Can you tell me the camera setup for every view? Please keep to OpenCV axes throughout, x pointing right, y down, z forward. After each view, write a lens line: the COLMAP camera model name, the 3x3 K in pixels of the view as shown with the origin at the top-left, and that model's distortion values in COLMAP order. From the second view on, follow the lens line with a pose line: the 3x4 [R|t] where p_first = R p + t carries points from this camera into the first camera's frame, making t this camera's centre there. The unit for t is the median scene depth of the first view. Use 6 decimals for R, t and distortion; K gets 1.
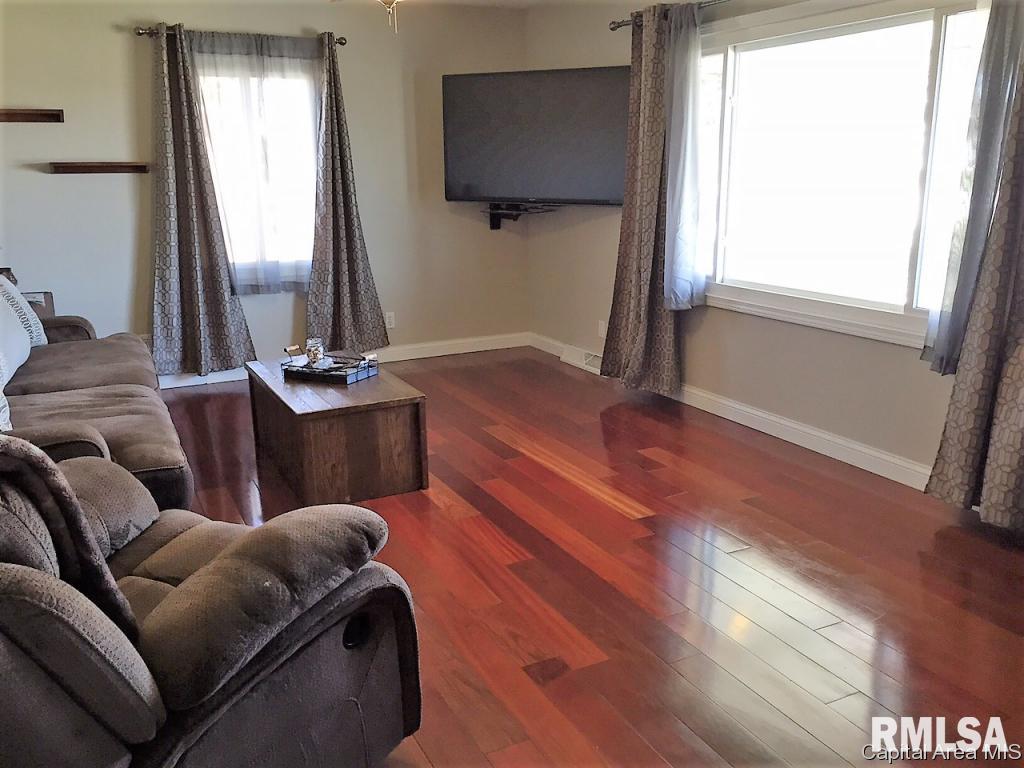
lens RADIAL K [[875.9, 0, 513.1], [0, 875.9, 383.6], [0, 0, 1]] dist [0.017047, -0.007363]
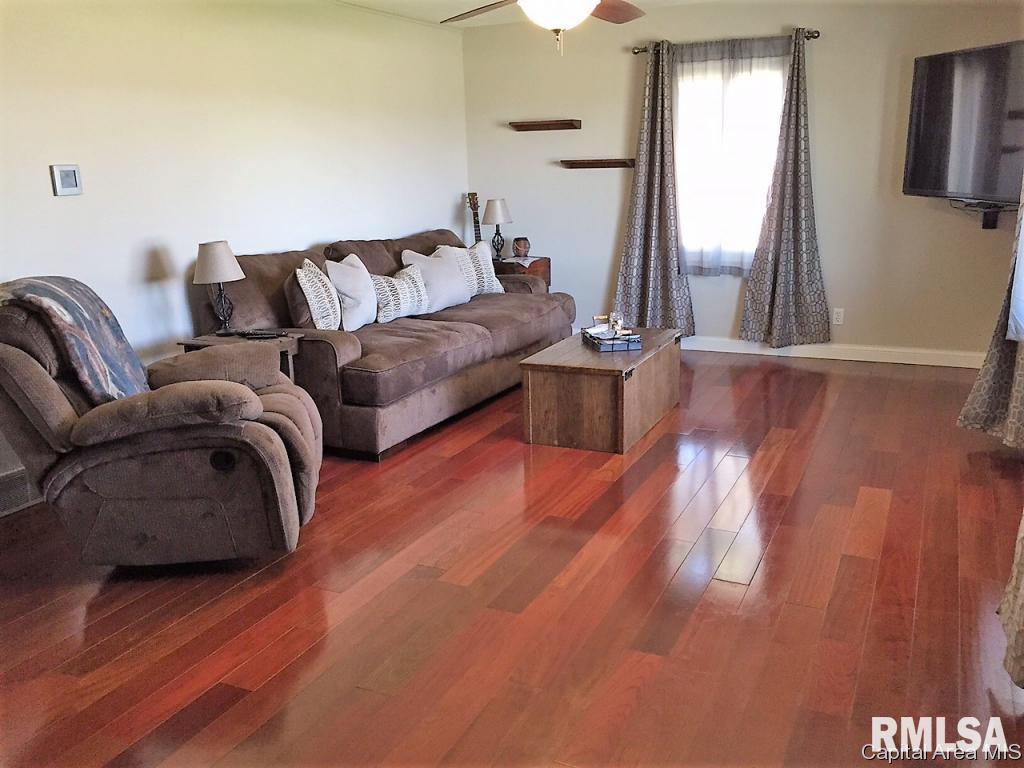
lens RADIAL K [[875.9, 0, 513.0], [0, 875.9, 384.6], [0, 0, 1]] dist [0.017047, -0.007363]
pose [[0.601721, 0.189799, -0.775827, 0.473692], [-0.176233, 0.978965, 0.102810, -0.040498], [0.779021, 0.074863, 0.622513, 0.136766]]
